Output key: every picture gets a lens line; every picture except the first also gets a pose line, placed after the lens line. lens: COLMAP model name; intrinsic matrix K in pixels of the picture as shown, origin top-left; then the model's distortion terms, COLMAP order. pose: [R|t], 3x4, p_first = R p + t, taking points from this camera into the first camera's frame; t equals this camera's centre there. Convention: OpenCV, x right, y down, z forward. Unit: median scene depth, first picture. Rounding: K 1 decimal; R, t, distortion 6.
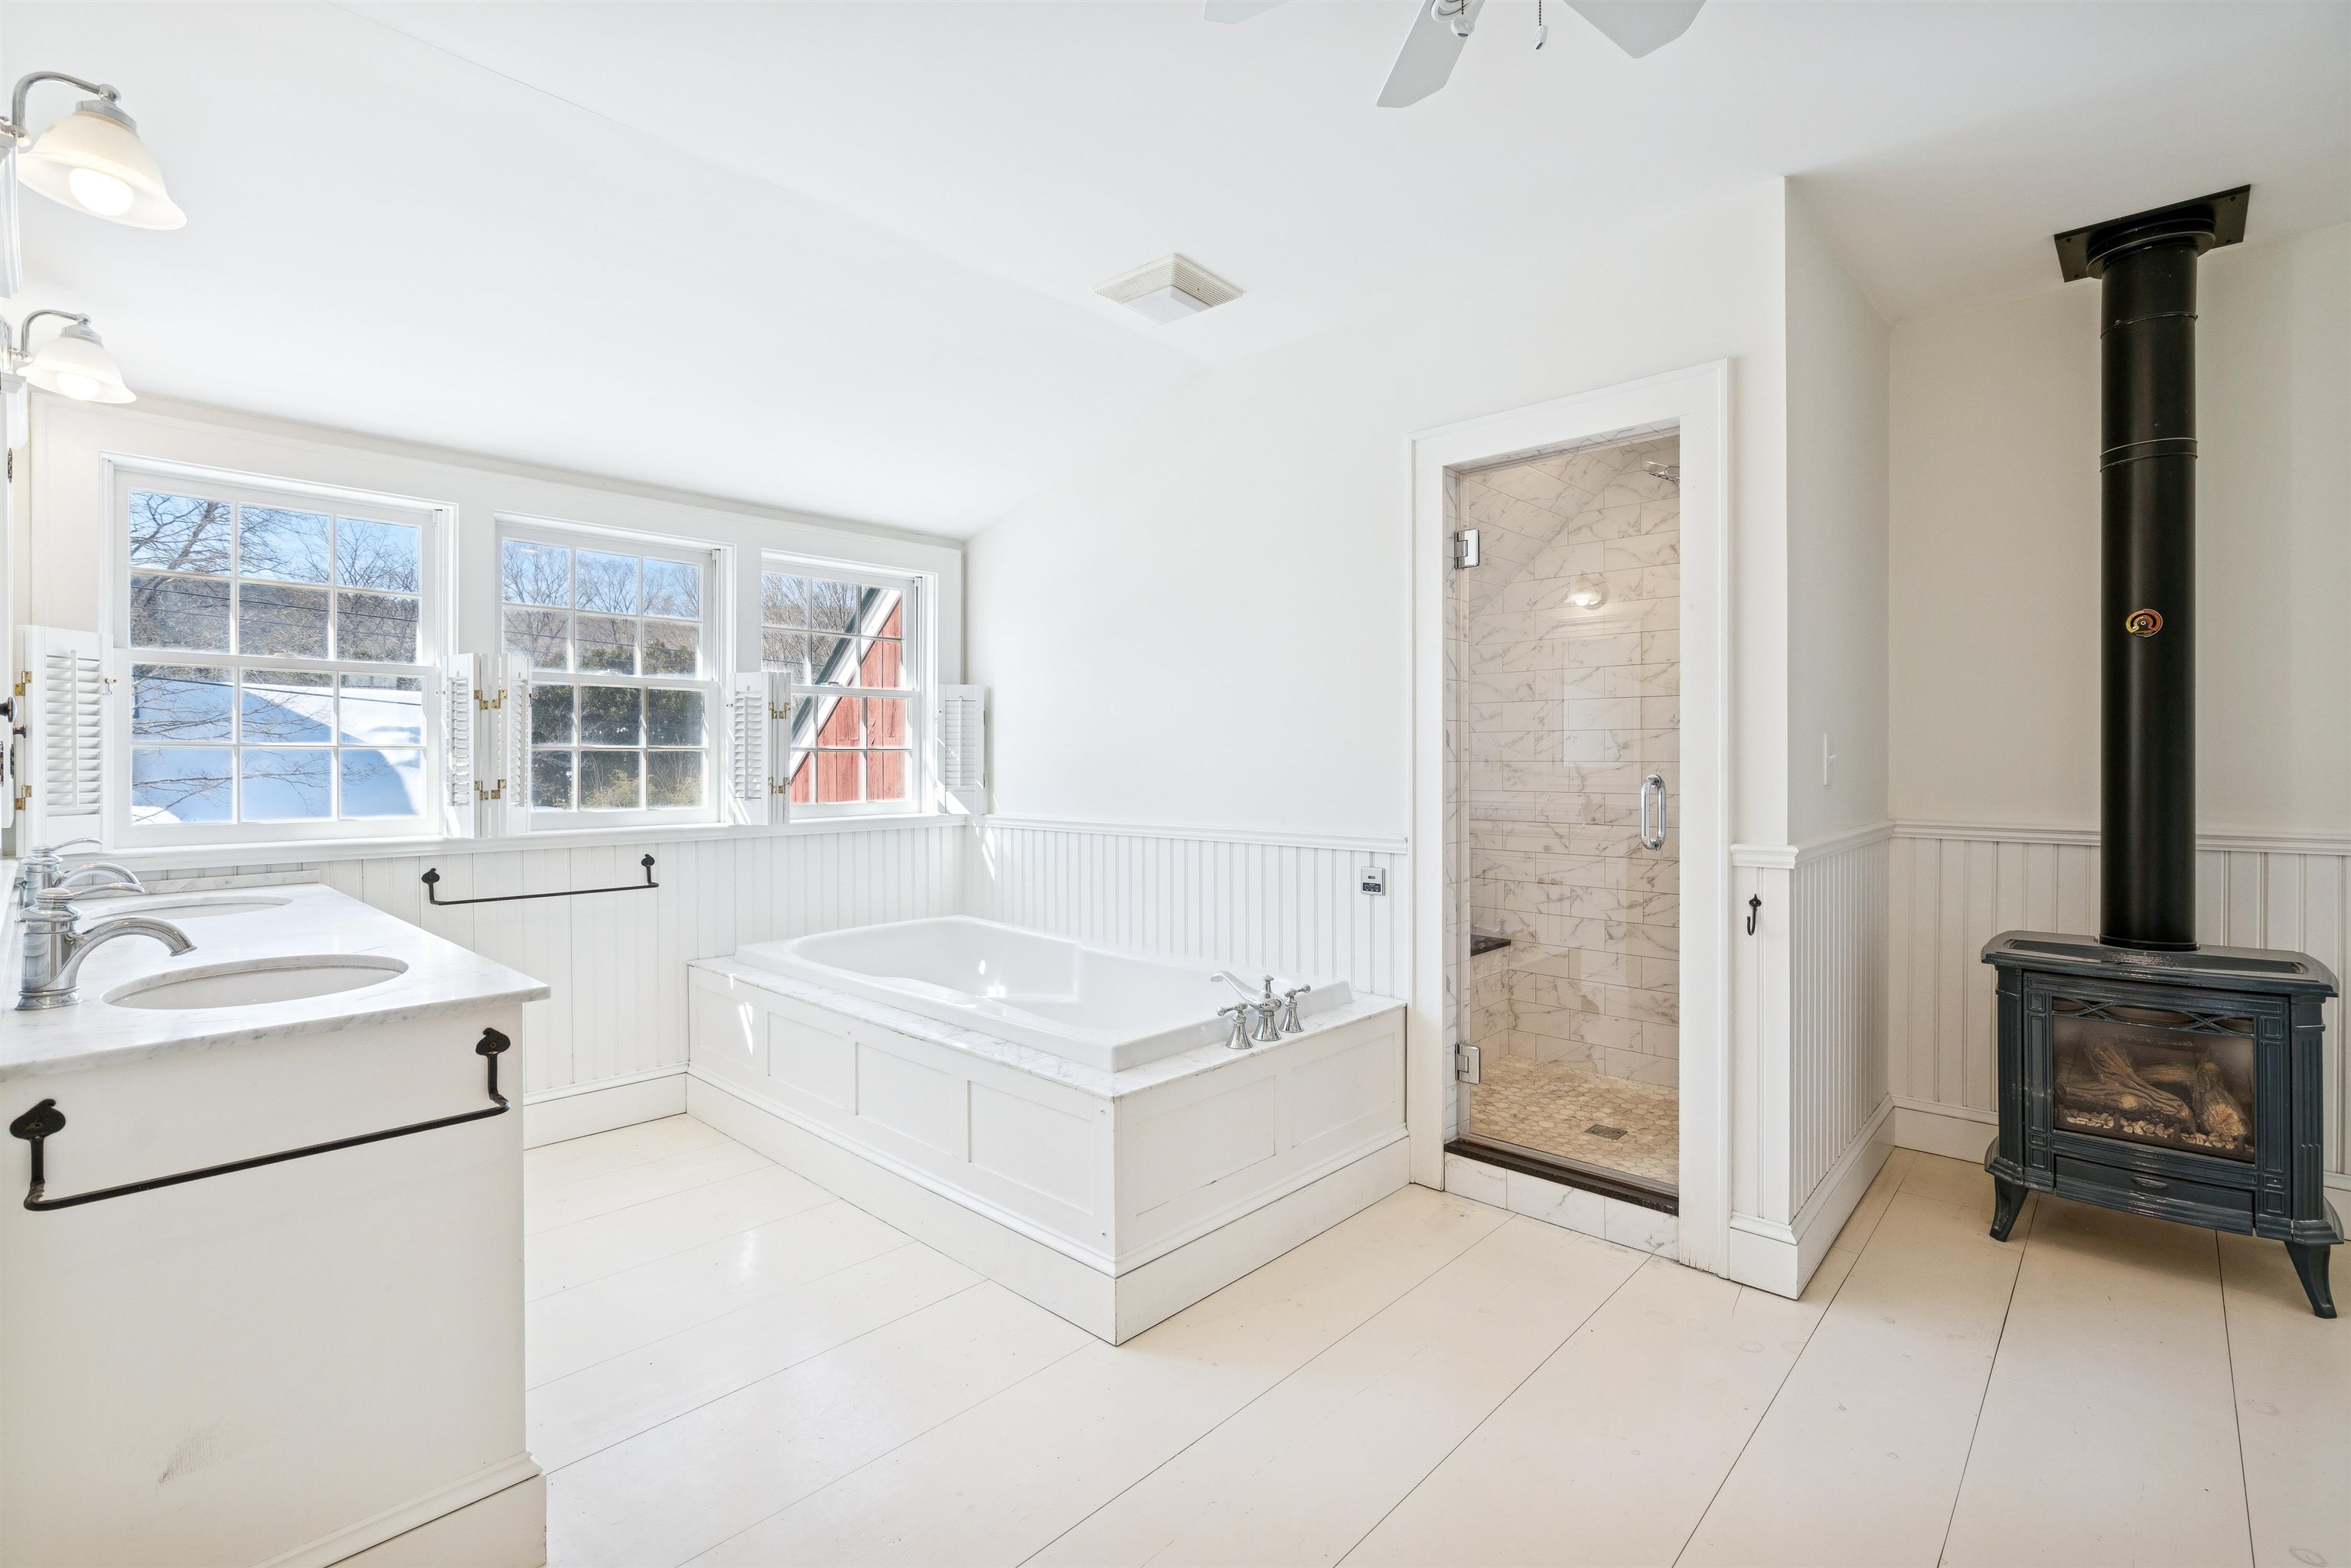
lens RADIAL K [[1039.5, 0, 1175.5], [0, 1039.5, 784.0], [0, 0, 1]] dist [-0.029484, 0.000006]
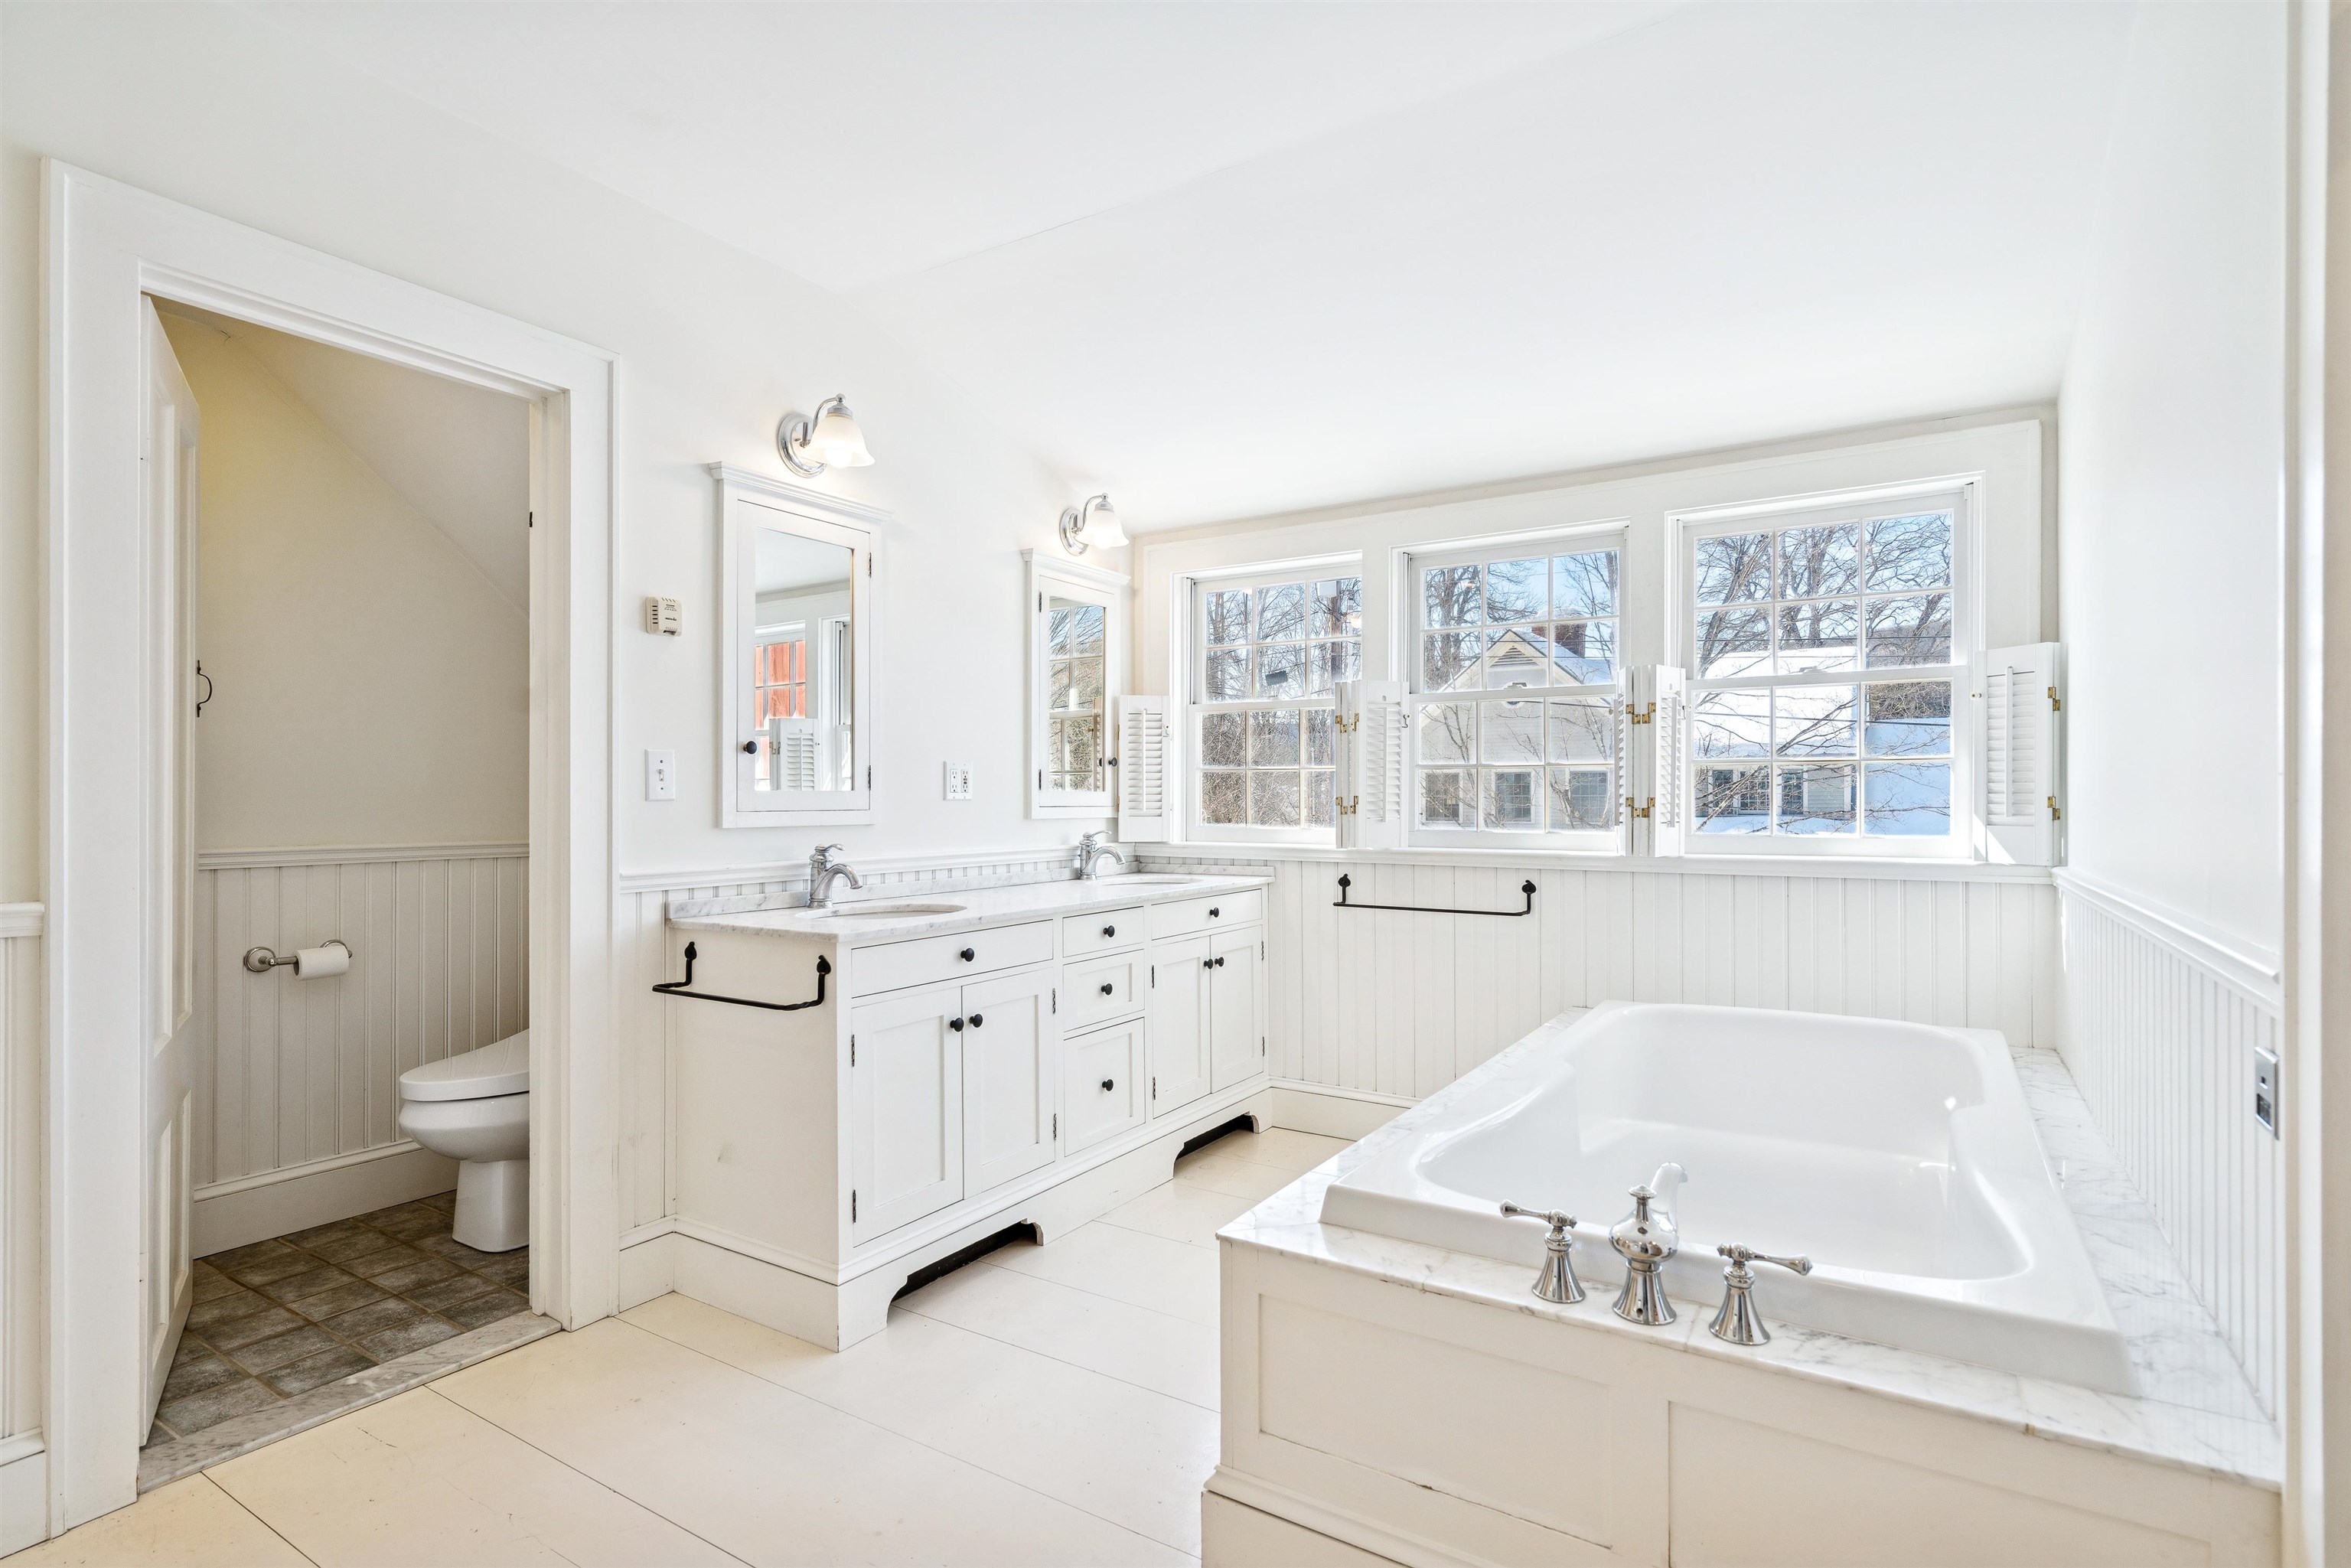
lens RADIAL K [[1218.4, 0, 1175.5], [0, 1218.4, 784.0], [0, 0, 1]] dist [-0.022889, 0.000180]
pose [[0.145463, 0.000237, -0.989364, 0.584403], [-0.015568, 0.999877, -0.002050, -0.011899], [0.989241, 0.015700, 0.145449, 0.607116]]
